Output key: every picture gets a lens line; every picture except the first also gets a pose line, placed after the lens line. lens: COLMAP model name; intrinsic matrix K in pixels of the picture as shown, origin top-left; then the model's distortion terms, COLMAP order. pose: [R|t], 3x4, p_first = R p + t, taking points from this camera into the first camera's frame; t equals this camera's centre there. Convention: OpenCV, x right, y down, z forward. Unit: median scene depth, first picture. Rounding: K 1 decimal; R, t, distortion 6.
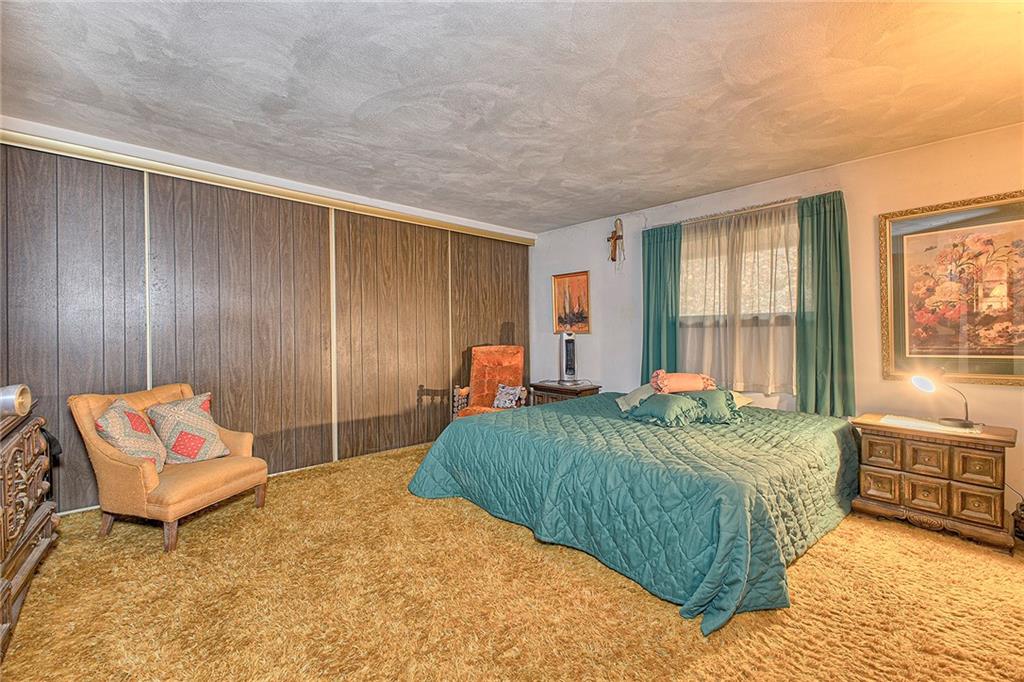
lens RADIAL K [[447.0, 0, 513.0], [0, 447.0, 339.4], [0, 0, 1]] dist [0.012849, 0.000671]
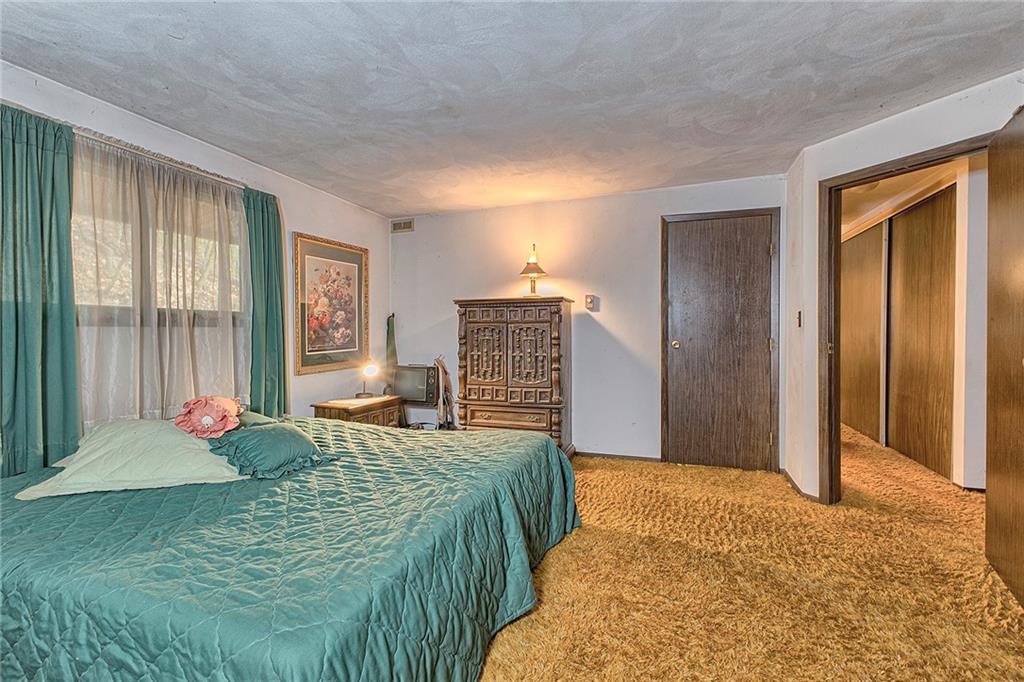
lens RADIAL K [[447.0, 0, 513.0], [0, 447.0, 336.7], [0, 0, 1]] dist [0.012849, 0.000671]
pose [[-0.482492, -0.017922, 0.875717, -0.462582], [0.006041, 0.999699, 0.023787, -0.035691], [-0.875880, 0.016767, -0.482238, 1.097911]]
